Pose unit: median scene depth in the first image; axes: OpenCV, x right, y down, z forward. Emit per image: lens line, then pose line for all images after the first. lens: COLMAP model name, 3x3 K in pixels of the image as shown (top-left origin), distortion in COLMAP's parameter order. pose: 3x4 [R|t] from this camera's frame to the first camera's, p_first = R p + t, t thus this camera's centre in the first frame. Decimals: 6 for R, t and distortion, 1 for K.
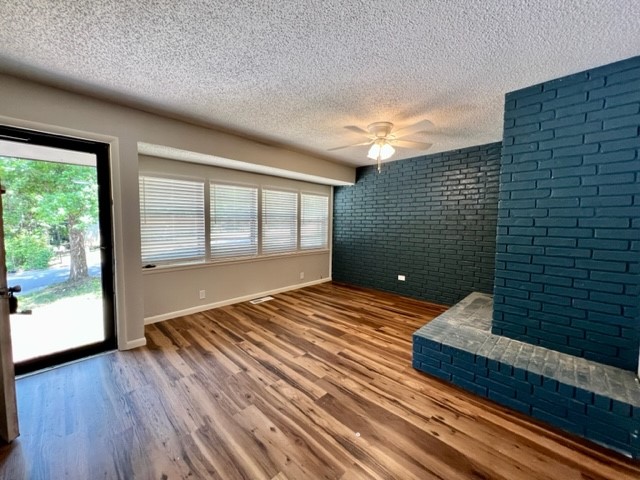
lens RADIAL K [[257.5, 0, 318.8], [0, 257.5, 239.7], [0, 0, 1]] dist [0.001722, 0.000085]
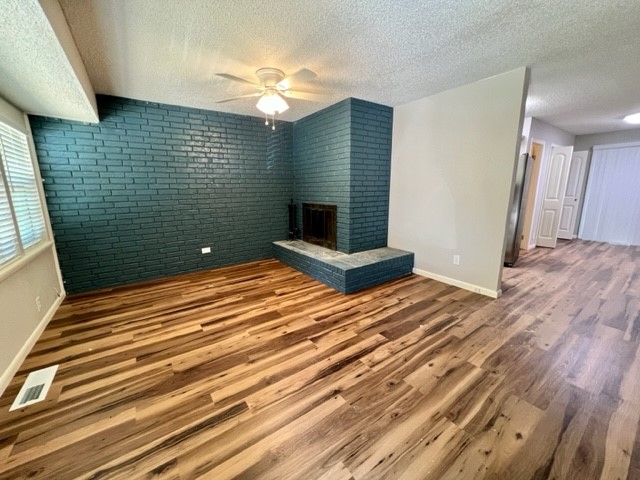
lens RADIAL K [[257.5, 0, 318.8], [0, 257.5, 239.2], [0, 0, 1]] dist [0.001722, 0.000085]
pose [[0.169947, -0.204569, 0.963986, -0.691329], [0.082984, 0.977712, 0.192852, -0.040633], [-0.981953, 0.047221, 0.183135, 0.691724]]
